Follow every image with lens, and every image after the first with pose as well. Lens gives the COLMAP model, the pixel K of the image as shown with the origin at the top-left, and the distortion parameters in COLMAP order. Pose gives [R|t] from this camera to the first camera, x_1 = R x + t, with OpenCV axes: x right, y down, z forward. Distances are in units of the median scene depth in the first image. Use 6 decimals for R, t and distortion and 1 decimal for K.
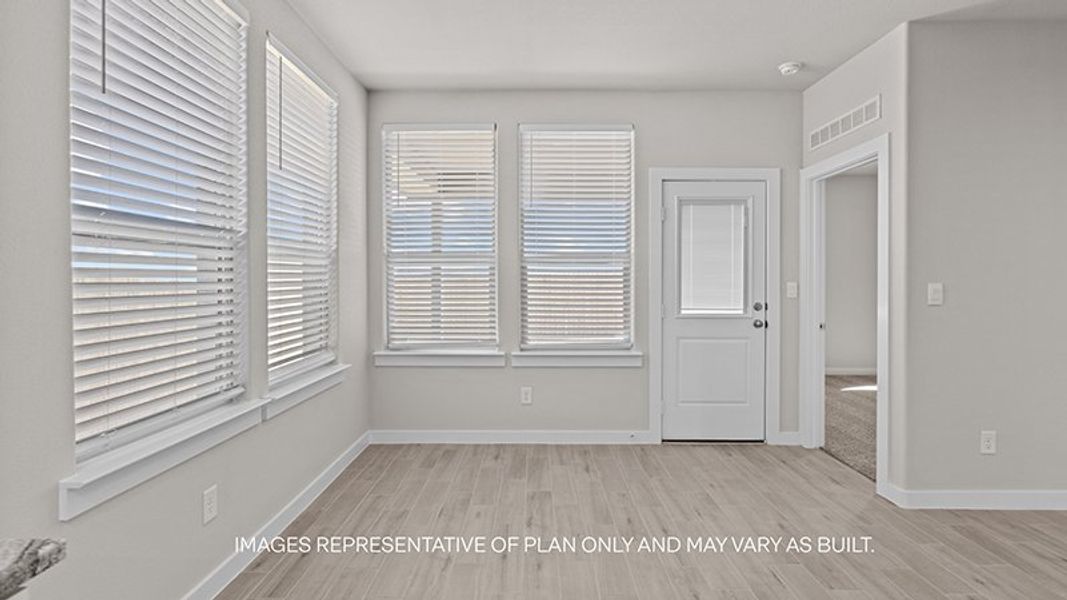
lens RADIAL K [[516.7, 0, 534.0], [0, 516.7, 283.7], [0, 0, 1]] dist [-0.001282, -0.000027]
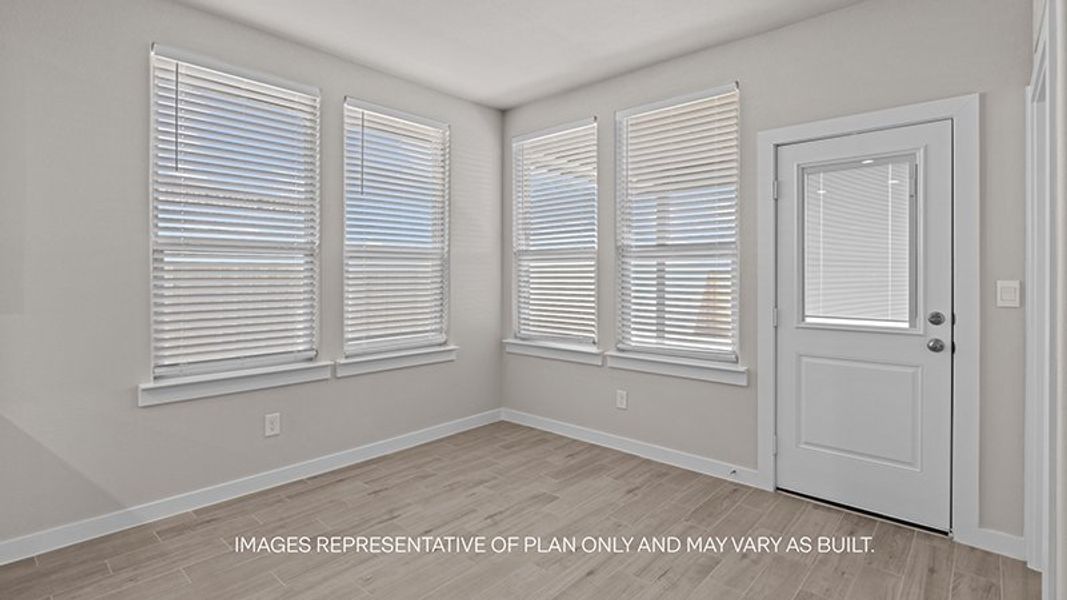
lens RADIAL K [[508.5, 0, 535.7], [0, 508.5, 275.7], [0, 0, 1]] dist [-0.001108, -0.000225]
pose [[0.746645, 0.000422, -0.665223, 0.482918], [-0.004652, 0.999979, -0.004586, -0.003189], [0.665207, 0.006519, 0.746631, 0.206286]]
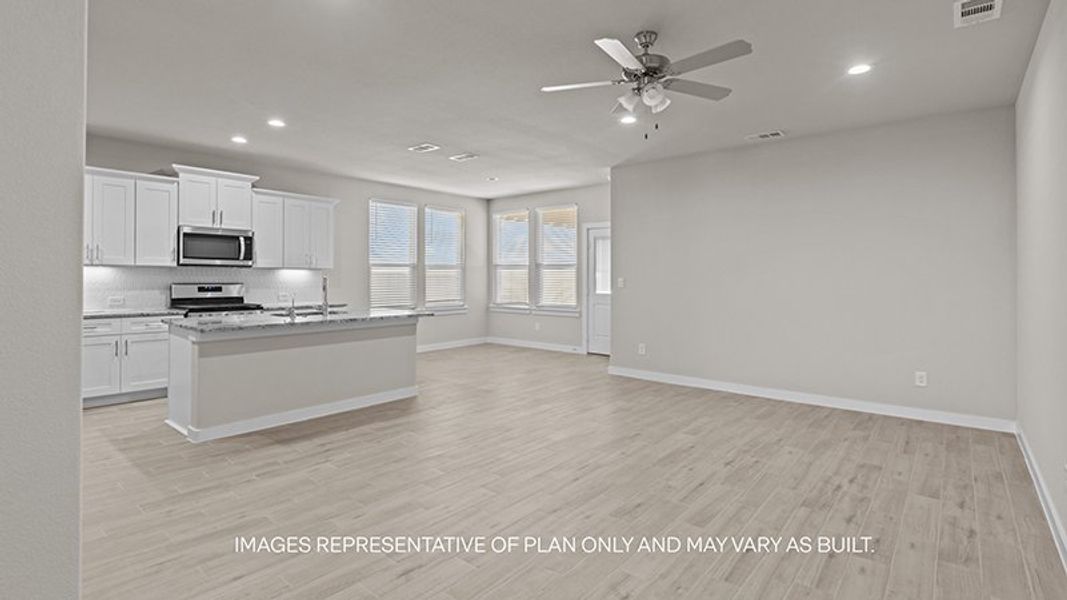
lens RADIAL K [[508.5, 0, 535.7], [0, 508.5, 275.7], [0, 0, 1]] dist [-0.001108, -0.000225]
pose [[0.764491, -0.000748, -0.644634, 1.420277], [-0.002646, 0.999987, -0.004299, 0.000244], [0.644629, 0.004993, 0.764479, -0.715559]]
